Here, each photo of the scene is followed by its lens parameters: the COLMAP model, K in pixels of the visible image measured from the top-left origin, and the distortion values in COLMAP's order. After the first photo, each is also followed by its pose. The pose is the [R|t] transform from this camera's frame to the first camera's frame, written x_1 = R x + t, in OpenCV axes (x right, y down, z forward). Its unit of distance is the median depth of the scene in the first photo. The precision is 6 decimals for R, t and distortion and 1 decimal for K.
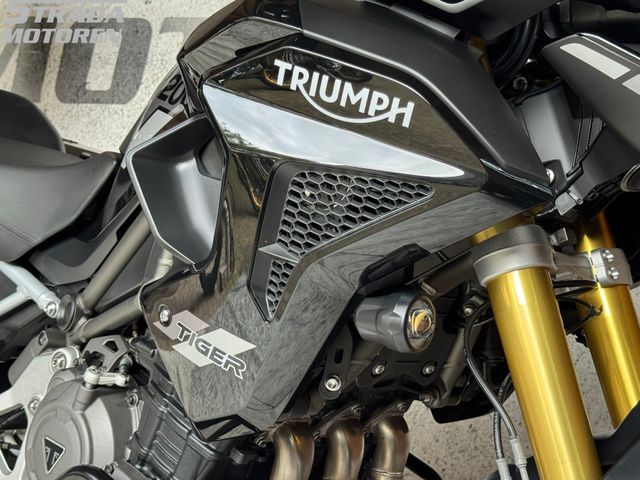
lens RADIAL K [[941.1, 0, 320.0], [0, 941.1, 240.0], [0, 0, 1]] dist [0.125207, -0.043479]
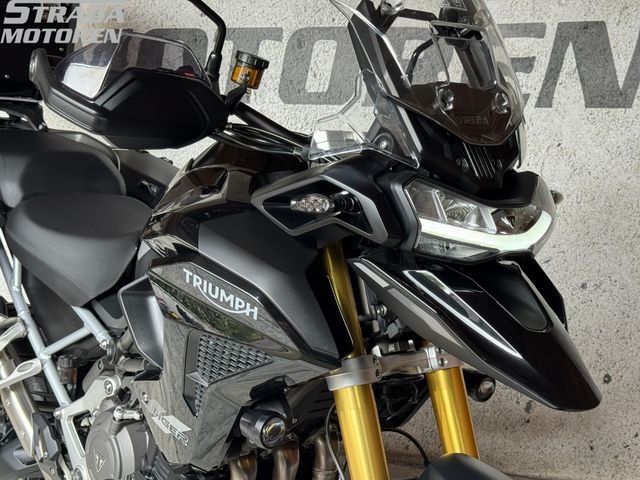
lens RADIAL K [[977.8, 0, 320.0], [0, 977.8, 240.0], [0, 0, 1]] dist [0.050782, 0.041627]
pose [[0.985825, -0.017448, -0.166869, 0.348474], [0.045827, 0.984761, 0.167769, -0.382922], [0.161398, -0.173038, 0.971601, -0.435047]]
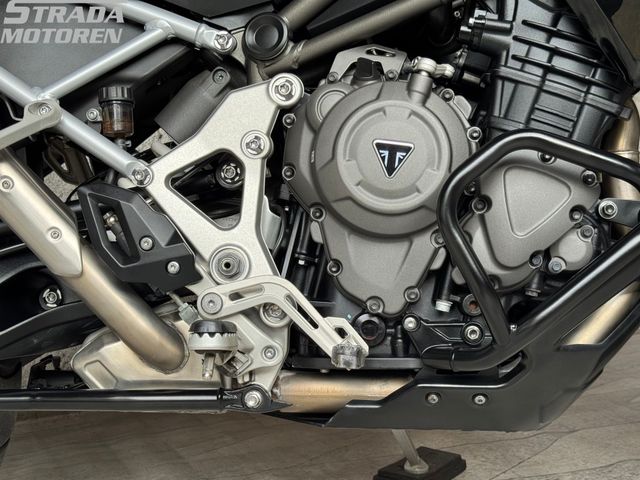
lens RADIAL K [[941.1, 0, 320.0], [0, 941.1, 240.0], [0, 0, 1]] dist [0.125207, -0.043479]
pose [[0.808345, -0.119002, 0.576556, -0.869653], [0.089407, 0.992812, 0.079567, 0.228933], [-0.581880, -0.012770, 0.813174, 0.319012]]
